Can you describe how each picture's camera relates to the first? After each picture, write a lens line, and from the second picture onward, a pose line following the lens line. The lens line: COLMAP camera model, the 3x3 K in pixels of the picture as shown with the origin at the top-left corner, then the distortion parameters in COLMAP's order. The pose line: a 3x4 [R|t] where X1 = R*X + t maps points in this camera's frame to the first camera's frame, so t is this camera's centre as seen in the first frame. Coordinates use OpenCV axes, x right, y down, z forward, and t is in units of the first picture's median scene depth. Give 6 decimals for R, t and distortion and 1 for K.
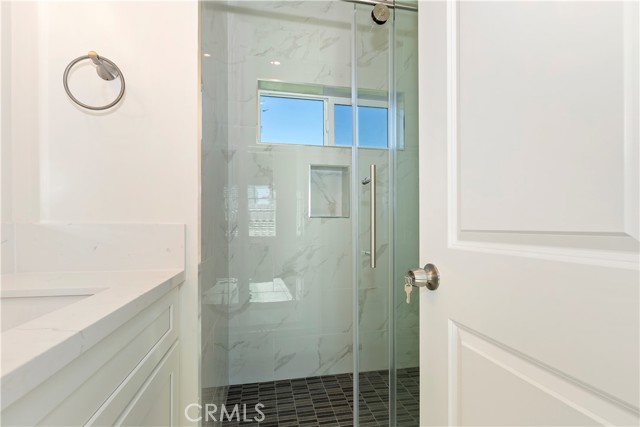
lens RADIAL K [[289.5, 0, 342.8], [0, 289.5, 216.0], [0, 0, 1]] dist [0.002488, 0.000519]
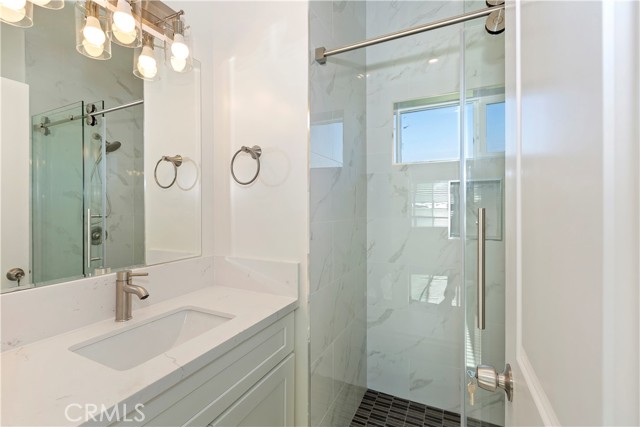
lens RADIAL K [[292.5, 0, 321.5], [0, 292.5, 211.4], [0, 0, 1]] dist [0.001113, 0.000216]
pose [[0.792078, 0.011077, -0.610320, 0.138859], [-0.005688, 0.999926, 0.010767, -0.094440], [0.610394, -0.005057, 0.792082, 0.023195]]
